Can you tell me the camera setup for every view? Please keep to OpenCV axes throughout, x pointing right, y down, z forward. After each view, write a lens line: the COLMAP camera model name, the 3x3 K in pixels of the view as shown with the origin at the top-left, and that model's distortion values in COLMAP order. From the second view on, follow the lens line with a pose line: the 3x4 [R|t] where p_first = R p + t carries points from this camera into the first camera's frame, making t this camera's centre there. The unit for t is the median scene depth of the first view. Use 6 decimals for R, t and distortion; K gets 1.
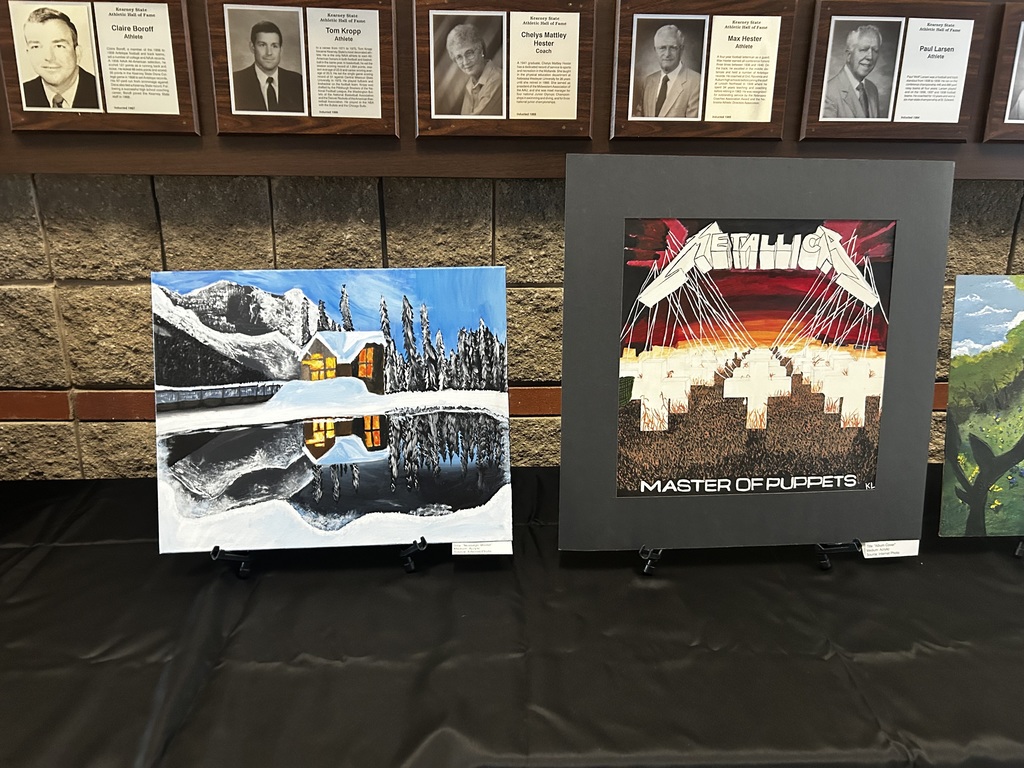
lens RADIAL K [[781.9, 0, 512.5], [0, 781.9, 384.6], [0, 0, 1]] dist [0.029540, -0.052701]
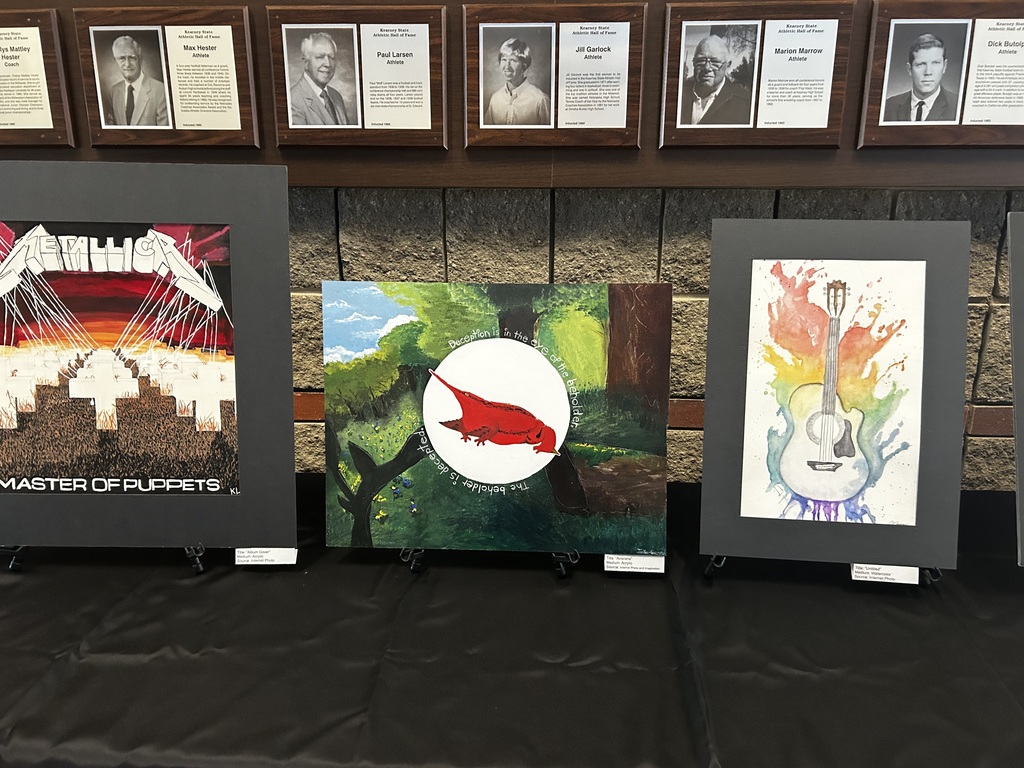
lens RADIAL K [[781.9, 0, 516.0], [0, 781.9, 386.9], [0, 0, 1]] dist [0.029540, -0.052701]
pose [[0.995731, 0.023223, -0.089329, 0.896740], [-0.025031, 0.999503, -0.019176, 0.007419], [0.088839, 0.021330, 0.995818, 0.038933]]
